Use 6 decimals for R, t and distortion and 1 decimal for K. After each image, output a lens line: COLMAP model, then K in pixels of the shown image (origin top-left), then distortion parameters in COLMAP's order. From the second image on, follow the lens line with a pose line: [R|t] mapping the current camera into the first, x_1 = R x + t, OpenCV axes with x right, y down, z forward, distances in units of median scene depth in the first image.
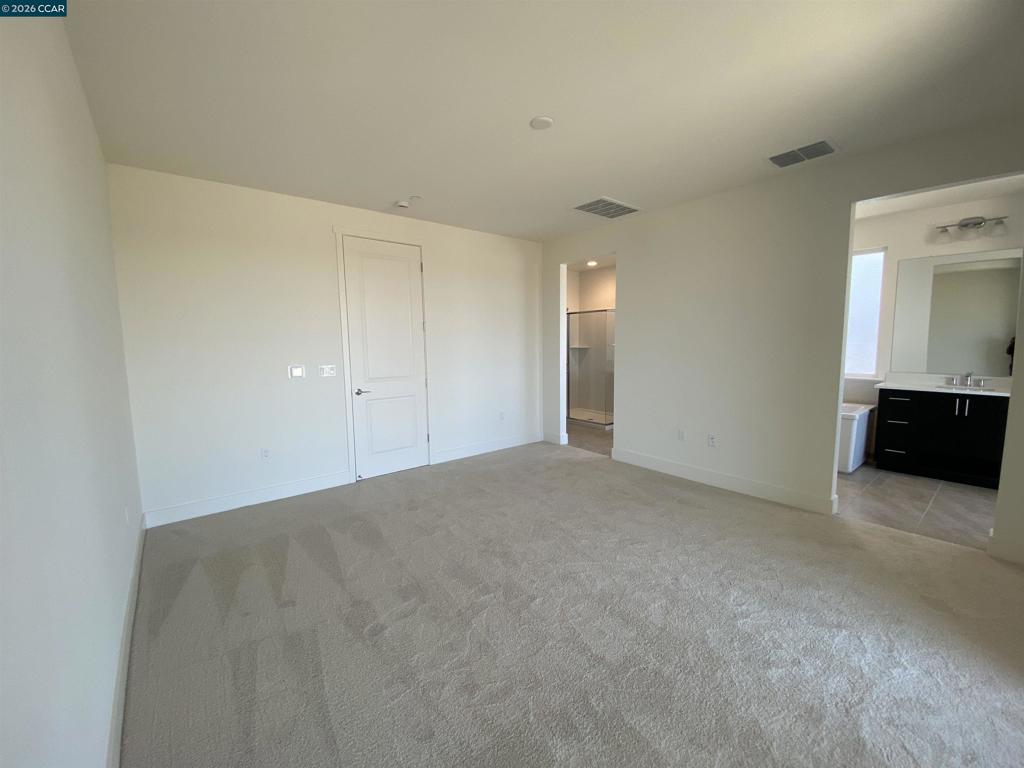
lens RADIAL K [[418.6, 0, 518.3], [0, 418.6, 386.2], [0, 0, 1]] dist [0.013808, -0.004152]
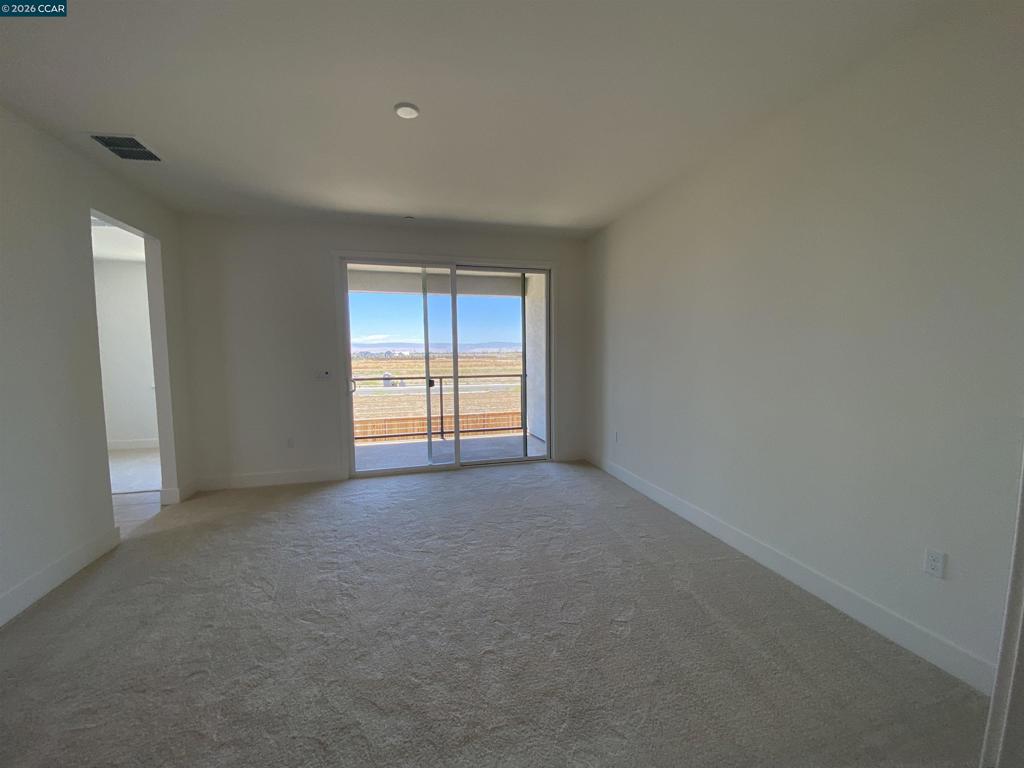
lens RADIAL K [[418.6, 0, 515.2], [0, 418.6, 382.5], [0, 0, 1]] dist [0.013808, -0.004152]
pose [[-0.913348, -0.005204, 0.407147, -0.286106], [0.068868, 0.983538, 0.167063, -0.093266], [-0.401314, 0.180626, -0.897954, 0.980090]]
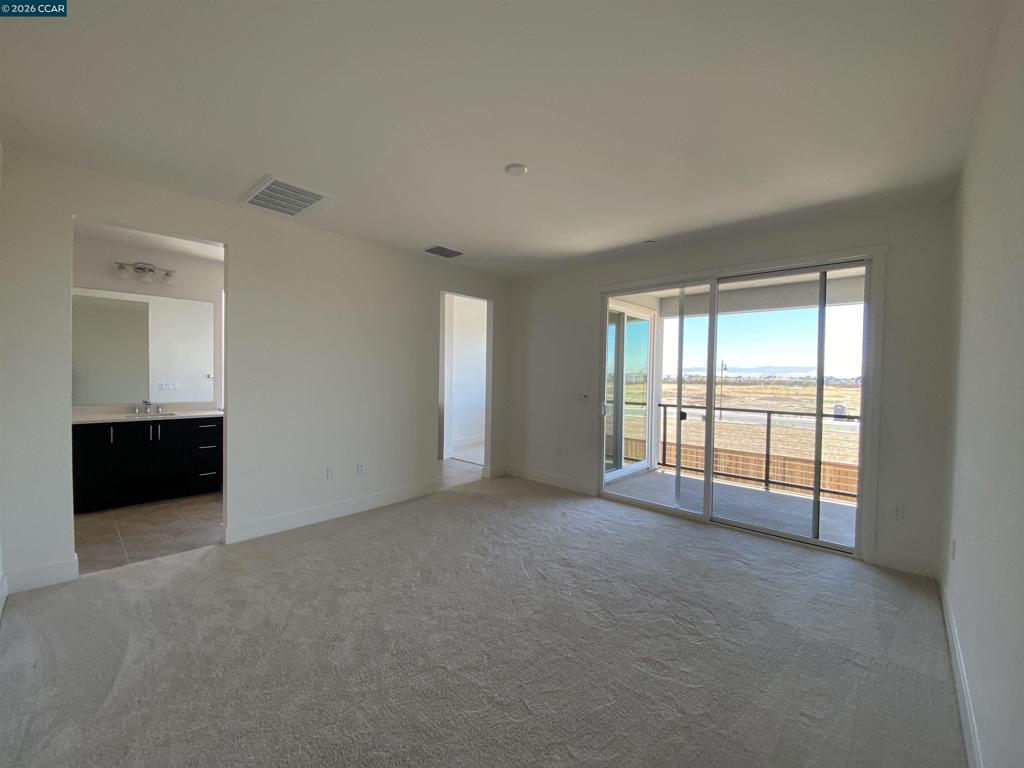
lens RADIAL K [[418.6, 0, 517.0], [0, 418.6, 388.5], [0, 0, 1]] dist [0.013808, -0.004152]
pose [[-0.149453, -0.025771, 0.988433, -0.526919], [0.091195, 0.995040, 0.039733, -0.063725], [-0.984554, 0.096078, -0.146362, 0.628043]]
